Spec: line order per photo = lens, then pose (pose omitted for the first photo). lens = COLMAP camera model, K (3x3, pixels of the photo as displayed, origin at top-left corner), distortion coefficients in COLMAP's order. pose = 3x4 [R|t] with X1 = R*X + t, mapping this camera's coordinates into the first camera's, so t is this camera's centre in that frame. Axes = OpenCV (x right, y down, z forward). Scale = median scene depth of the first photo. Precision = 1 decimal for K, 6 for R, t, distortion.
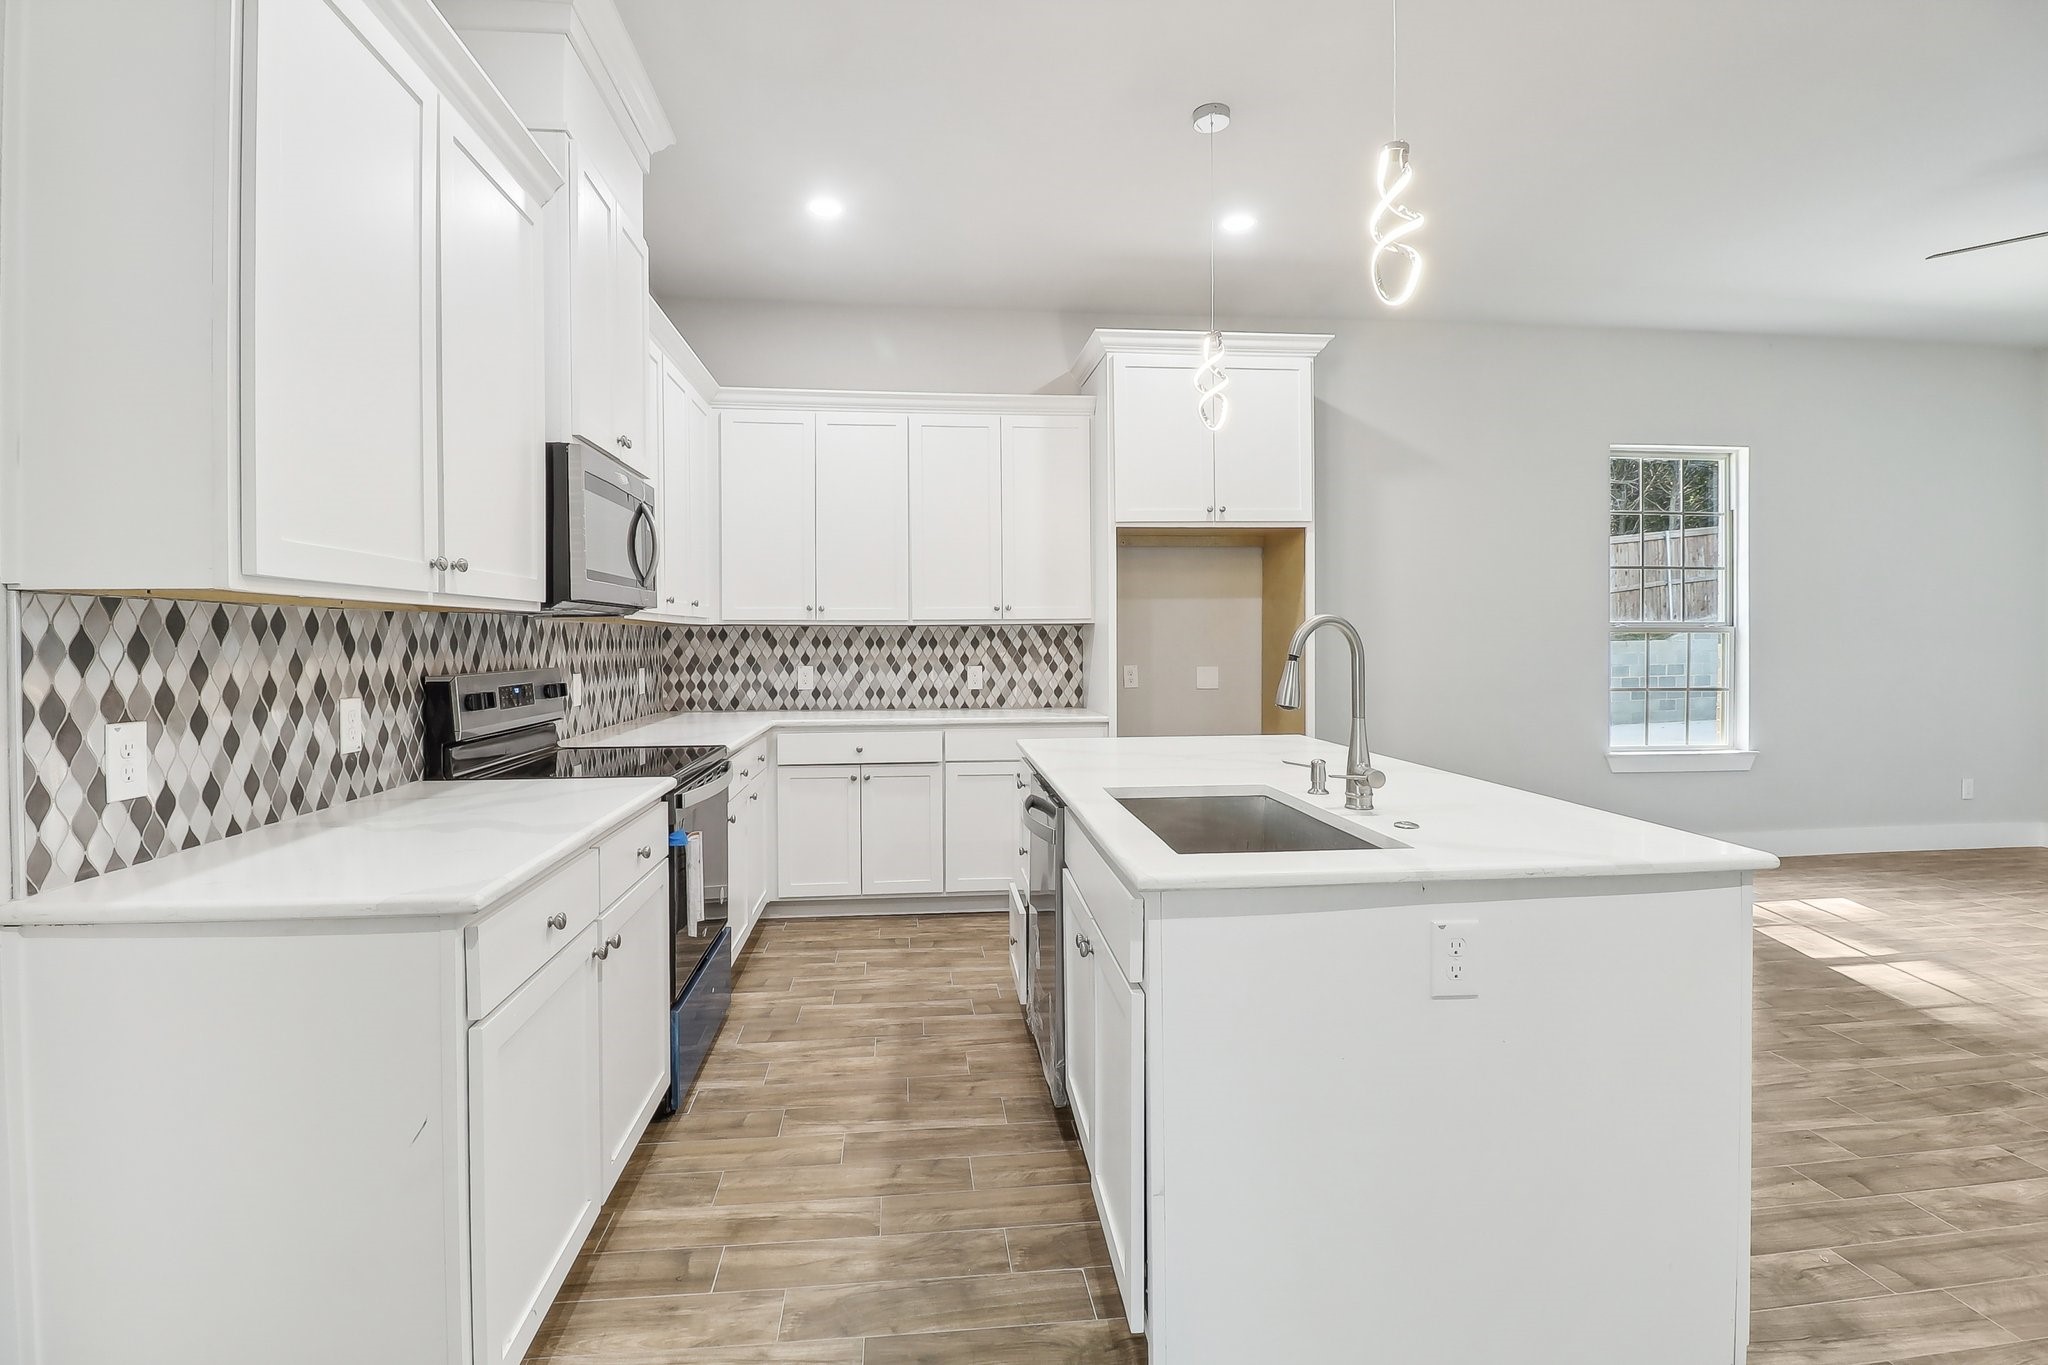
lens RADIAL K [[956.7, 0, 1023.6], [0, 956.7, 645.5], [0, 0, 1]] dist [0.000244, -0.011595]
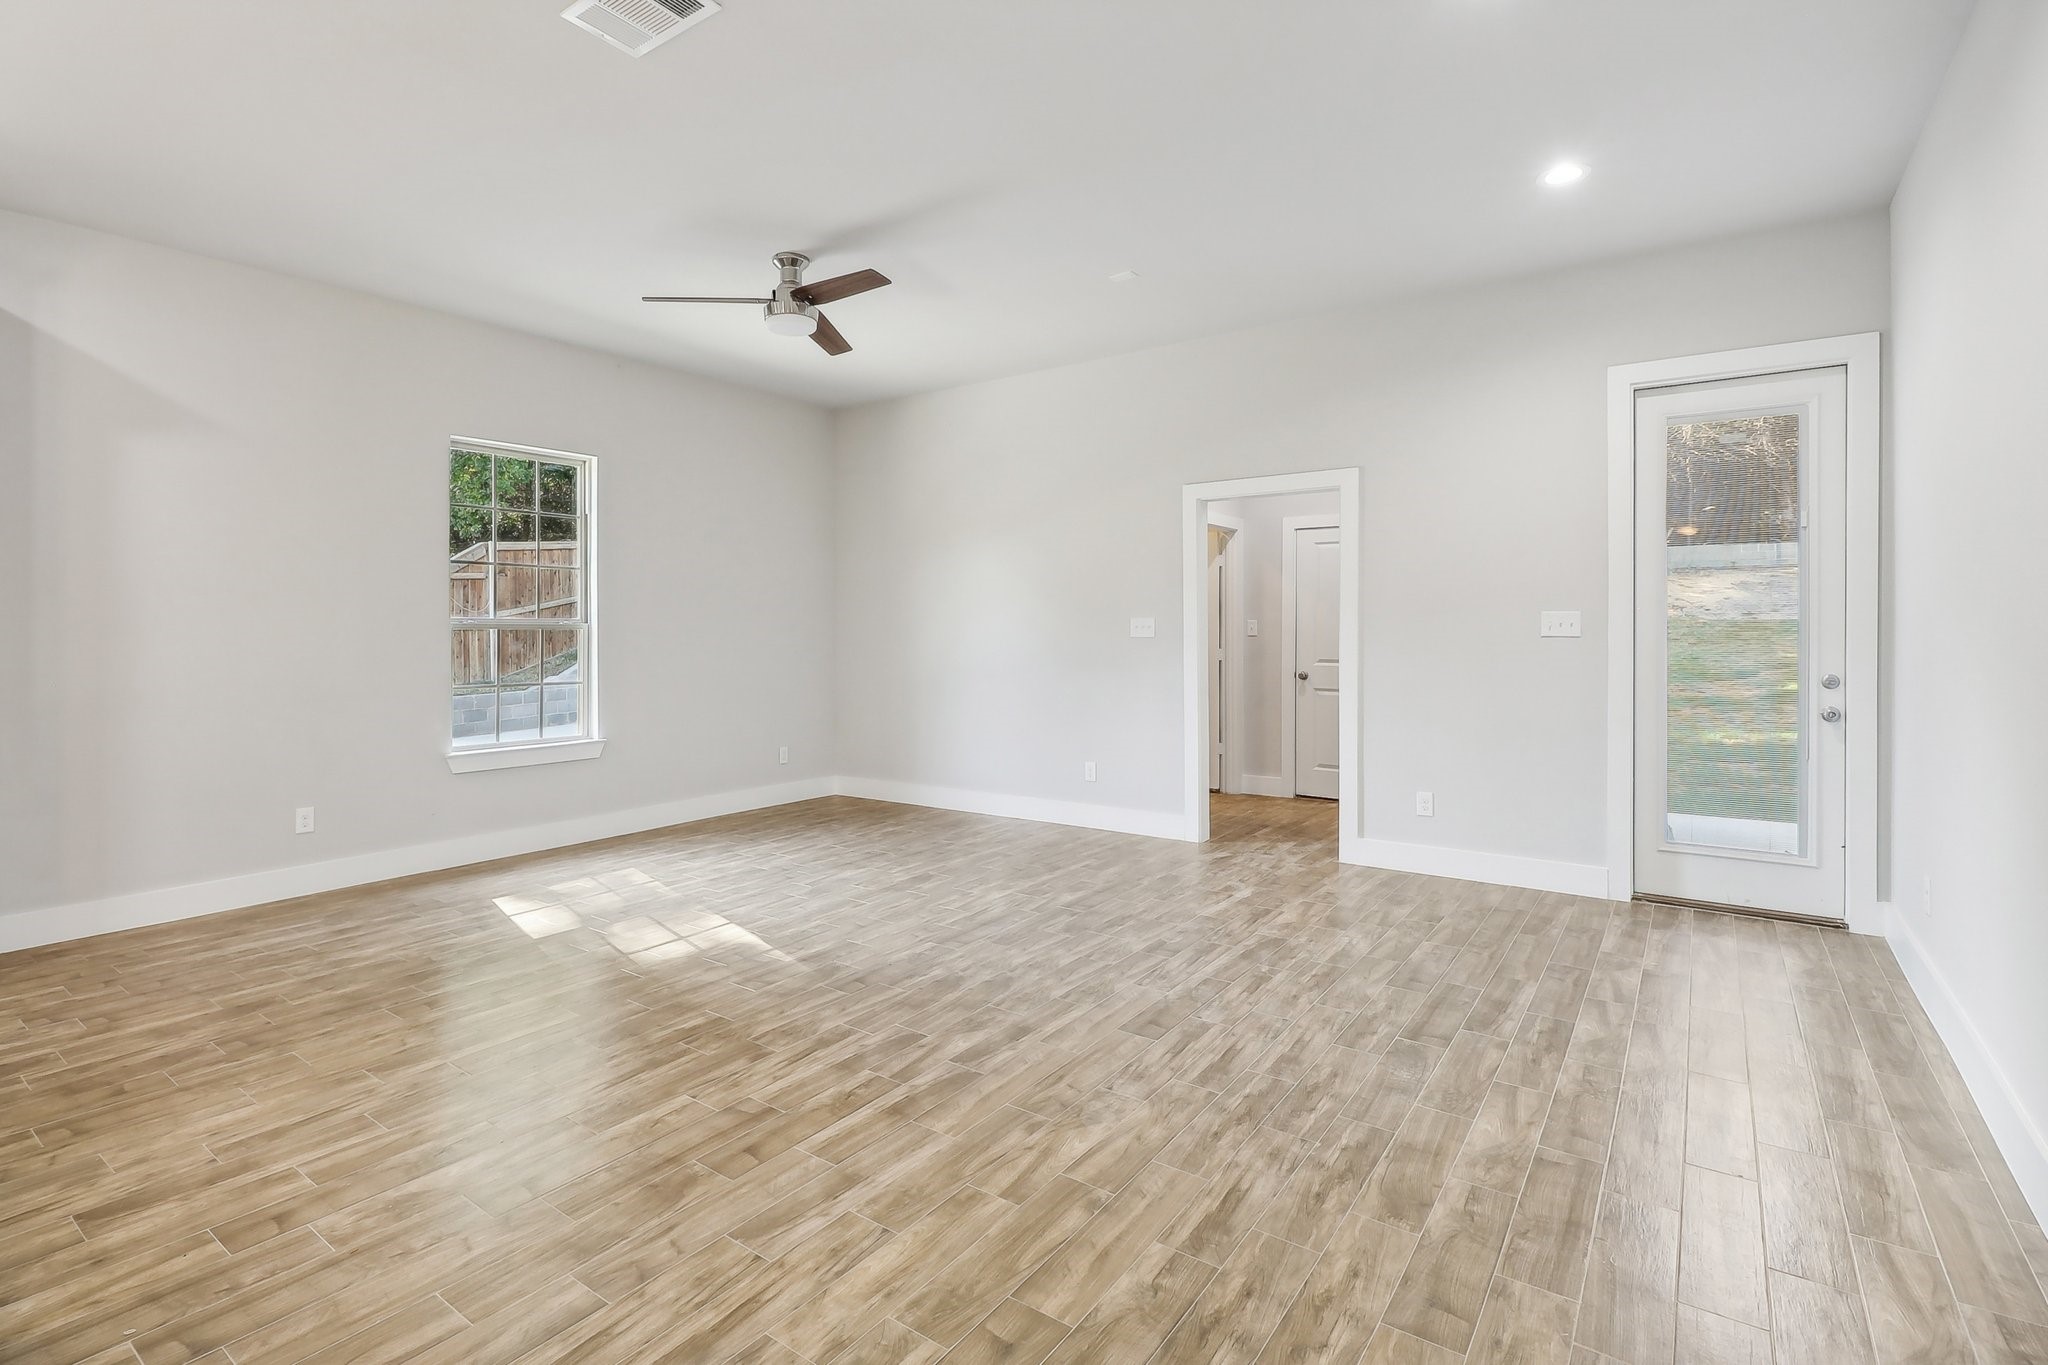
lens RADIAL K [[956.7, 0, 988.3], [0, 956.7, 639.4], [0, 0, 1]] dist [0.000244, -0.011595]
pose [[0.681585, -0.007051, 0.731705, 0.333138], [0.007743, 0.999967, 0.002423, -0.000980], [-0.731698, 0.004014, 0.681617, -0.072901]]
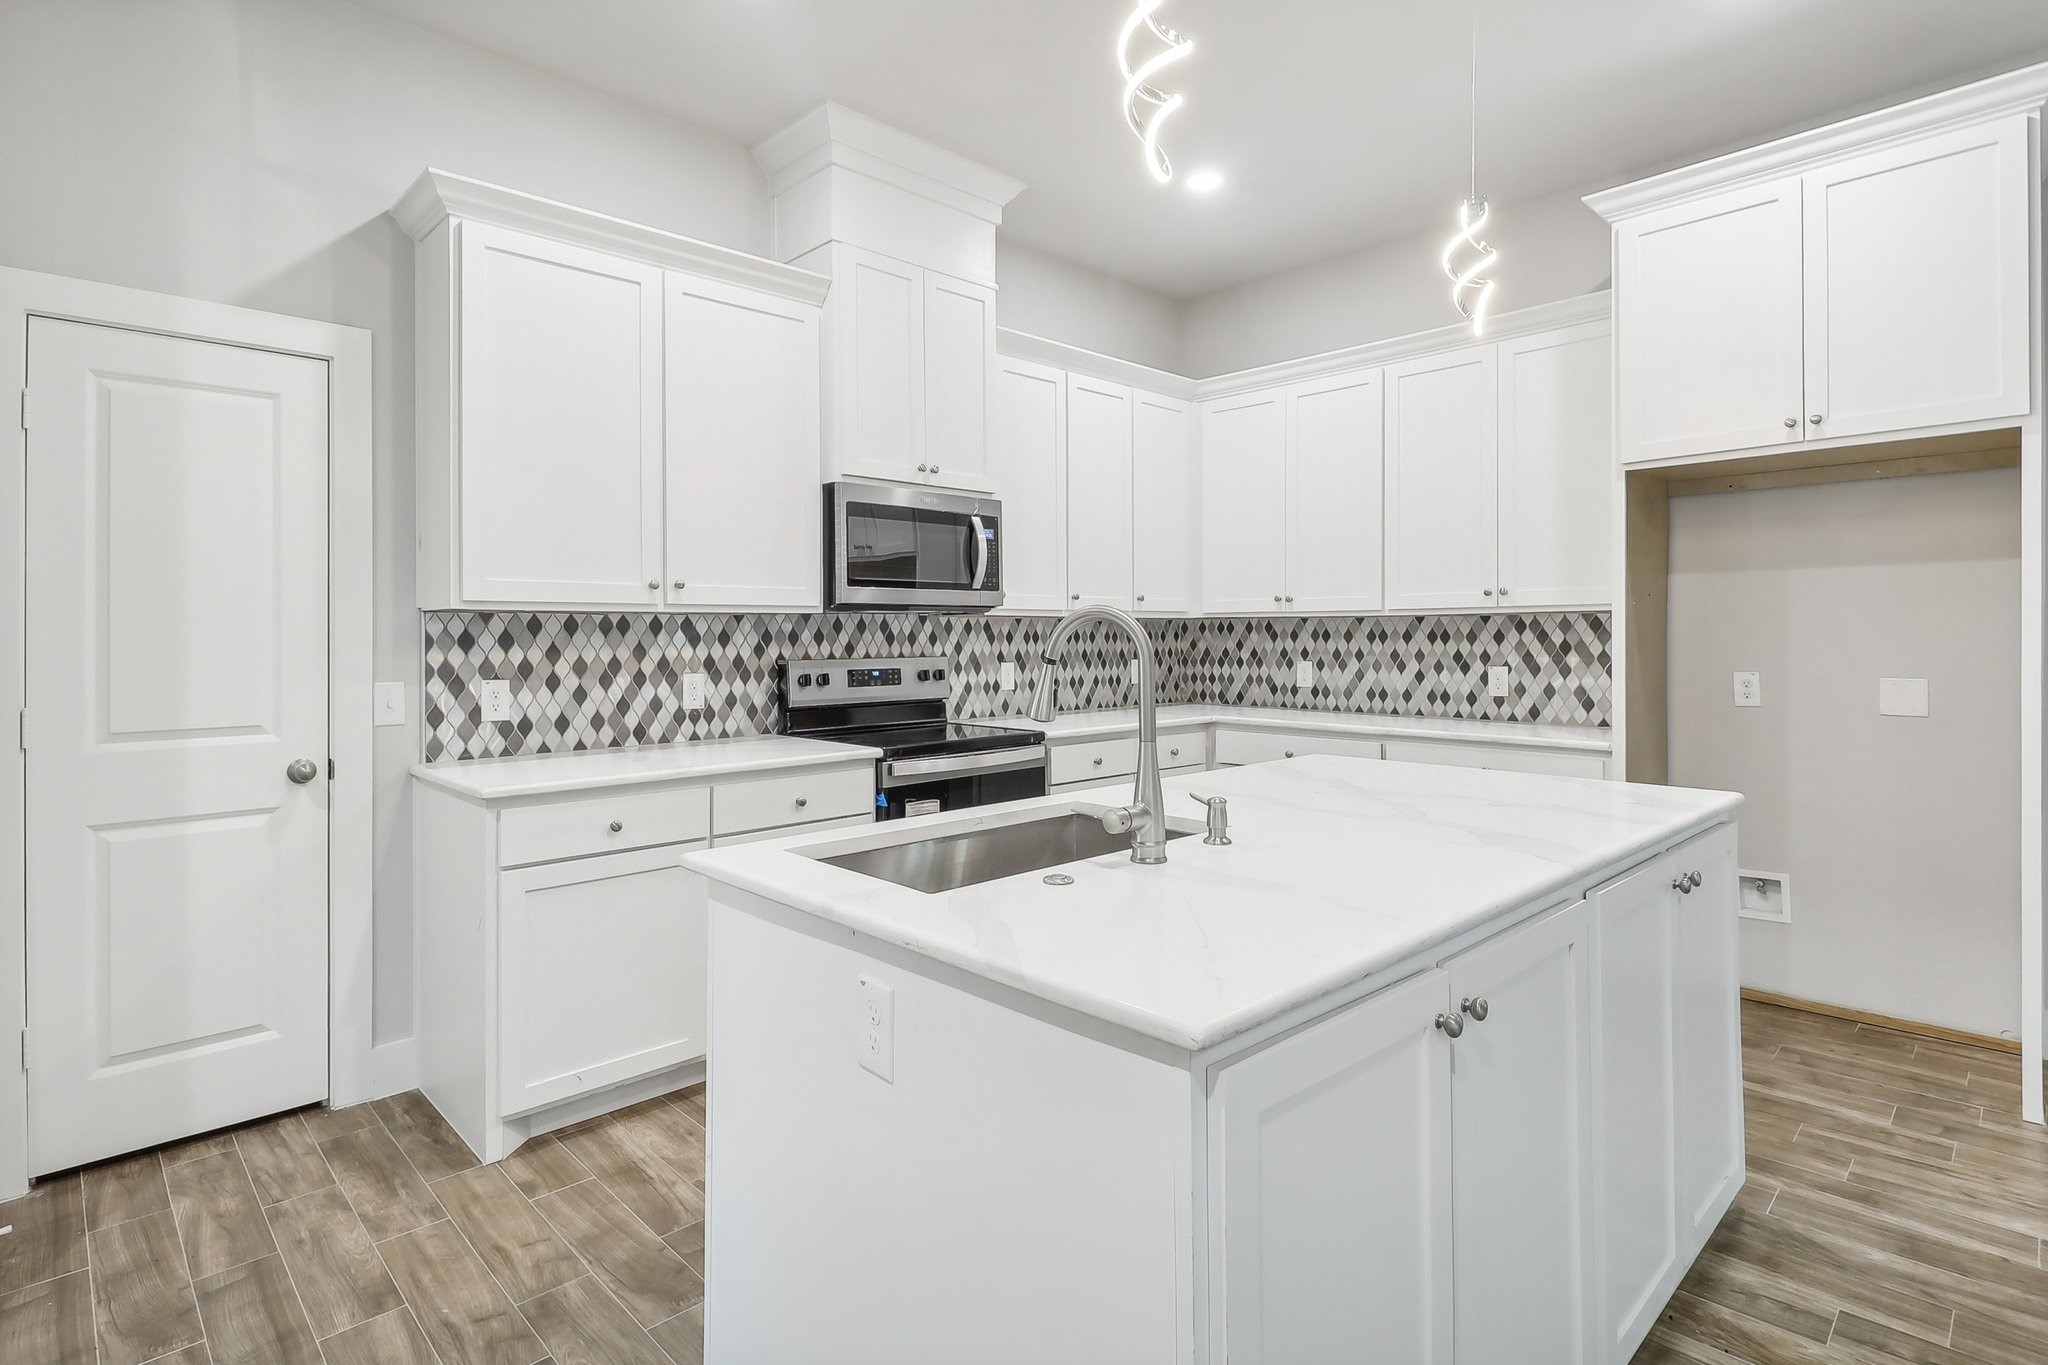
lens RADIAL K [[1013.5, 0, 1023.0], [0, 1013.5, 640.5], [0, 0, 1]] dist [0.003473, -0.011202]
pose [[0.601619, 0.006986, -0.798753, 0.419464], [-0.003620, 0.999975, 0.006019, -0.003738], [0.798775, -0.000730, 0.601629, 0.209507]]
